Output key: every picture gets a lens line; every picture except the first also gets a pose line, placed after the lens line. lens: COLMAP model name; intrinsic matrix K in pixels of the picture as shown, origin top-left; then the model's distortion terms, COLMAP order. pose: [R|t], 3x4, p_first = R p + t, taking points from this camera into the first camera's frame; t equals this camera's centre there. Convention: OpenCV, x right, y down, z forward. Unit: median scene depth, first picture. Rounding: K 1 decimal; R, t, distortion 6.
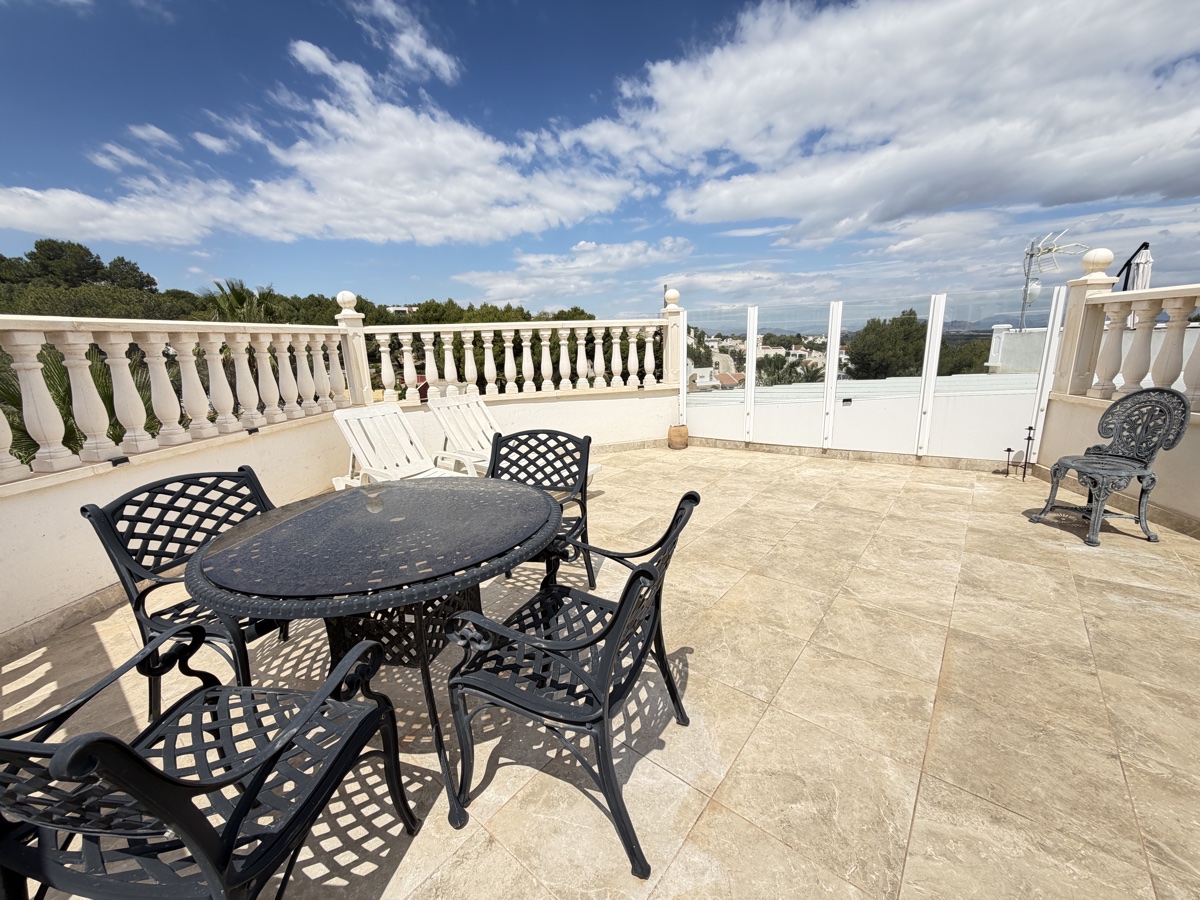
lens RADIAL K [[480.1, 0, 598.9], [0, 480.1, 452.9], [0, 0, 1]] dist [0.002560, -0.000068]
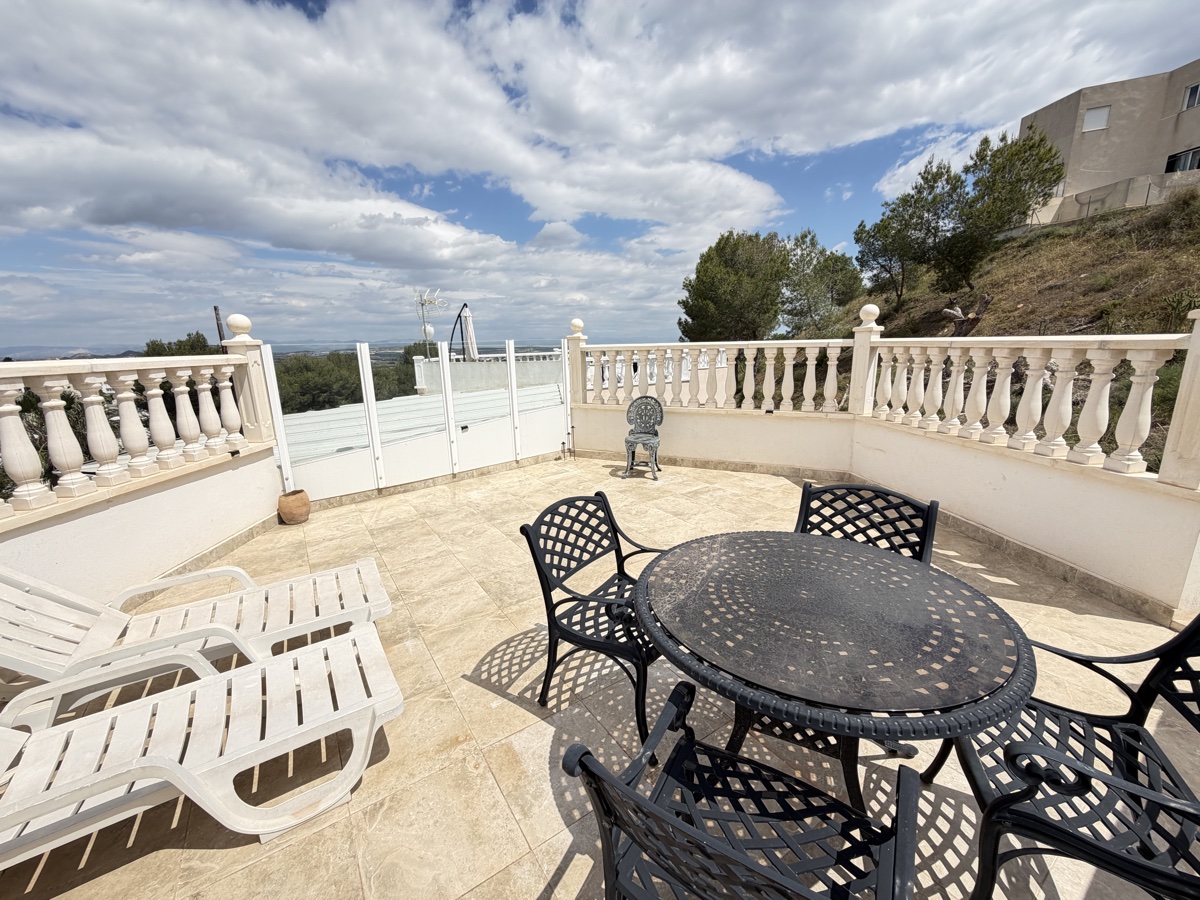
lens RADIAL K [[480.1, 0, 598.9], [0, 480.1, 452.9], [0, 0, 1]] dist [0.002560, -0.000068]
pose [[0.288925, -0.190645, 0.938177, -0.413350], [0.233489, 0.964412, 0.124069, -0.103904], [-0.928442, 0.183207, 0.323156, 0.305893]]
